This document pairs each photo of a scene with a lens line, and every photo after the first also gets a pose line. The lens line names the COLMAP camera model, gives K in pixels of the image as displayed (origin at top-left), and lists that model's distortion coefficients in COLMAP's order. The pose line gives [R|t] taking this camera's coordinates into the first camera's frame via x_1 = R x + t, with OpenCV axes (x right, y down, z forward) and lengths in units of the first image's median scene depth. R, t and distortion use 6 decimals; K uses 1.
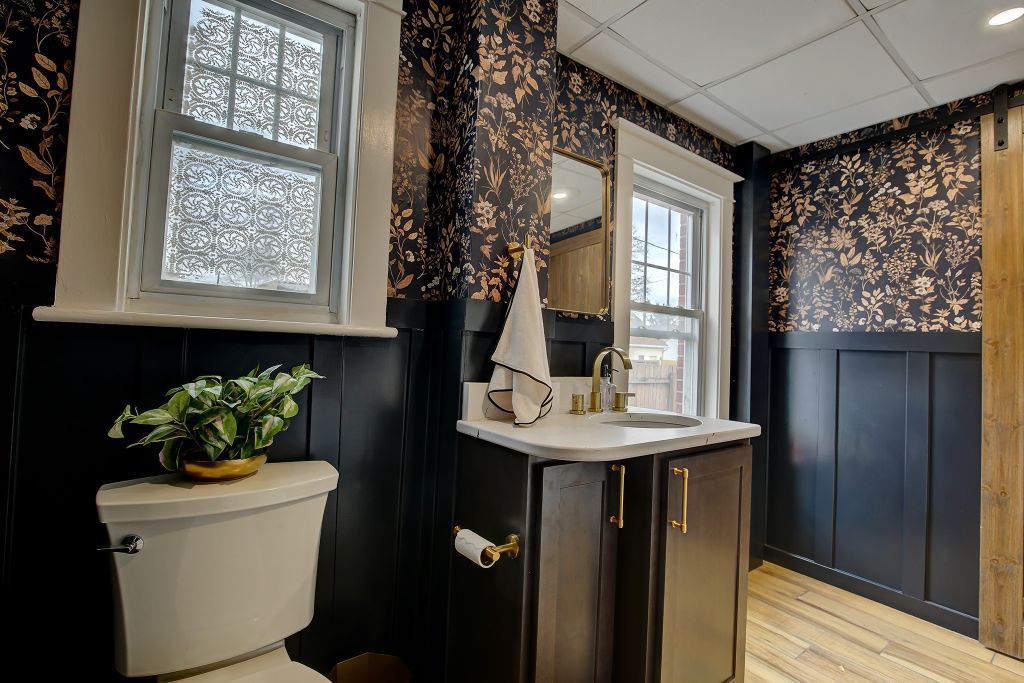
lens RADIAL K [[470.6, 0, 515.7], [0, 470.6, 332.4], [0, 0, 1]] dist [-0.039523, 0.008502]
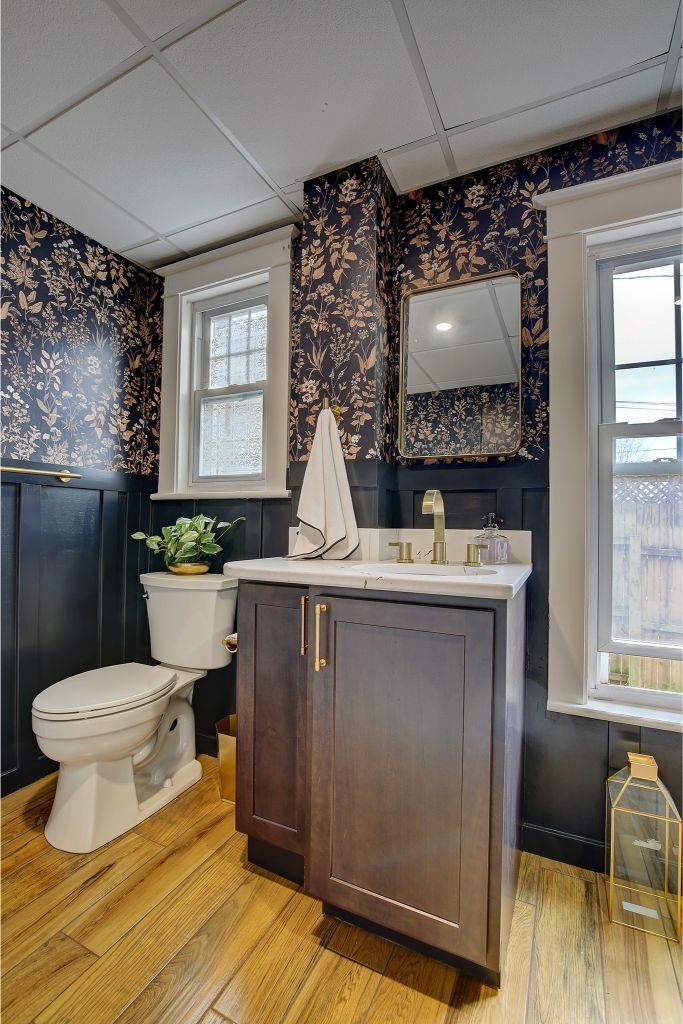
lens RADIAL K [[470.6, 0, 330.5], [0, 470.6, 513.8], [0, 0, 1]] dist [-0.039523, 0.008502]
pose [[0.450512, -0.051088, -0.891307, 0.977656], [0.036661, 0.998578, -0.038706, 0.112171], [0.892017, -0.015239, 0.451744, 0.461431]]
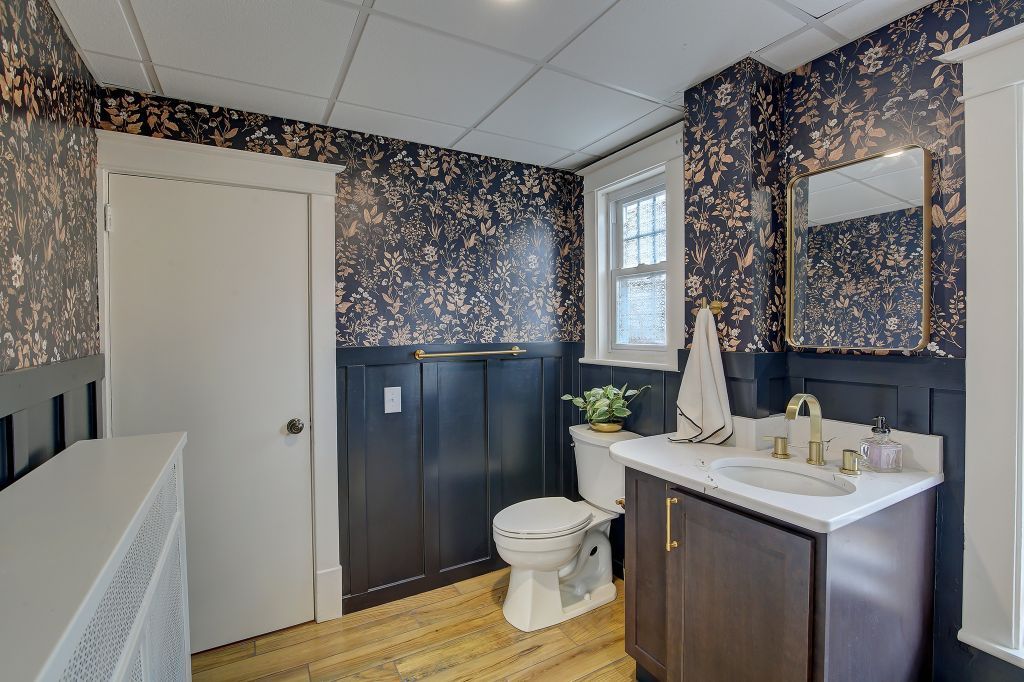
lens RADIAL K [[470.6, 0, 513.8], [0, 470.6, 334.2], [0, 0, 1]] dist [-0.039523, 0.008502]
pose [[-0.120316, -0.025868, -0.992399, 1.263892], [0.040654, 0.998693, -0.030961, -0.084895], [0.991903, -0.044070, -0.119107, 0.599928]]
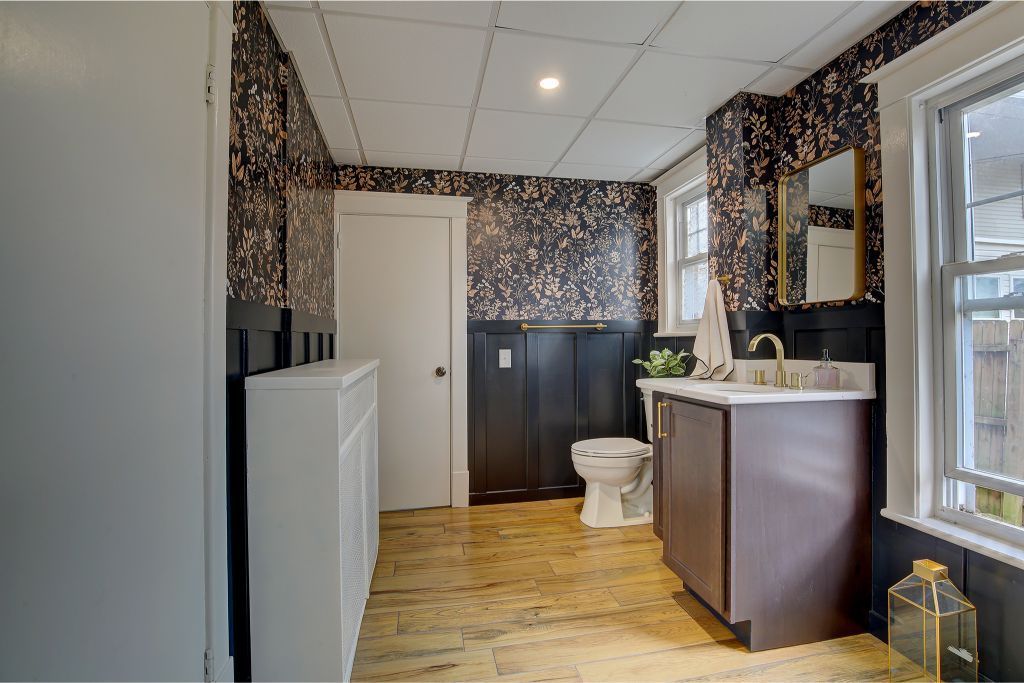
lens RADIAL K [[470.6, 0, 514.4], [0, 470.6, 334.0], [0, 0, 1]] dist [-0.039523, 0.008502]
pose [[-0.426137, -0.049600, -0.903298, 1.749608], [0.024520, 0.997496, -0.066340, 0.106643], [0.904326, -0.050419, -0.423853, 0.994868]]
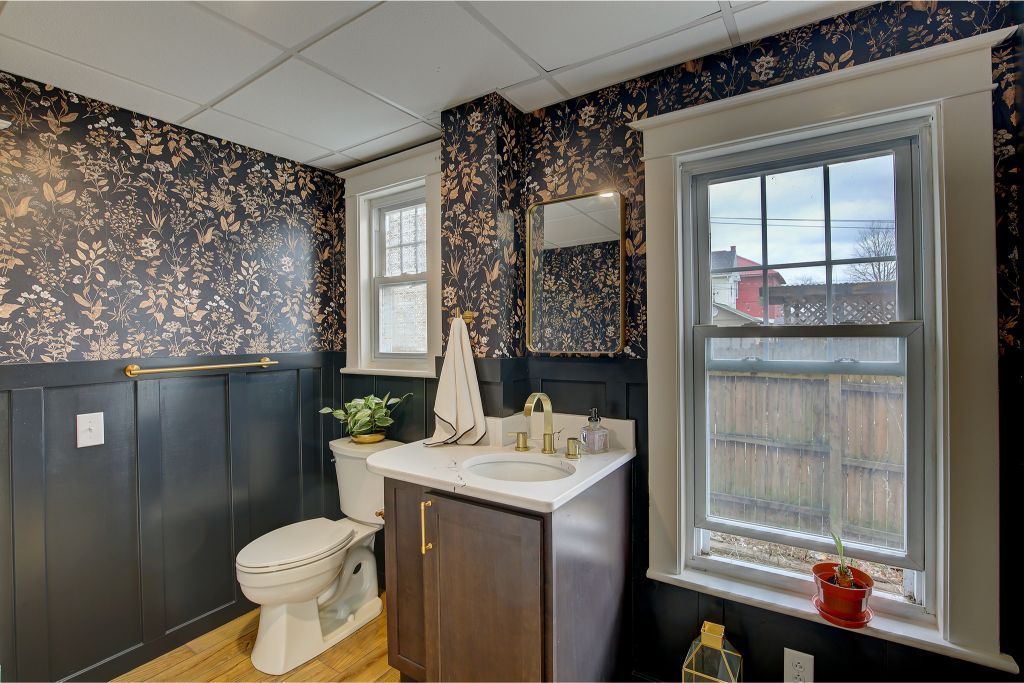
lens RADIAL K [[470.6, 0, 515.8], [0, 470.6, 333.8], [0, 0, 1]] dist [-0.039523, 0.008502]
pose [[0.345112, -0.043929, -0.937533, 1.273519], [0.061392, 0.997821, -0.024155, -0.083588], [0.936552, -0.049221, 0.347057, 0.645122]]
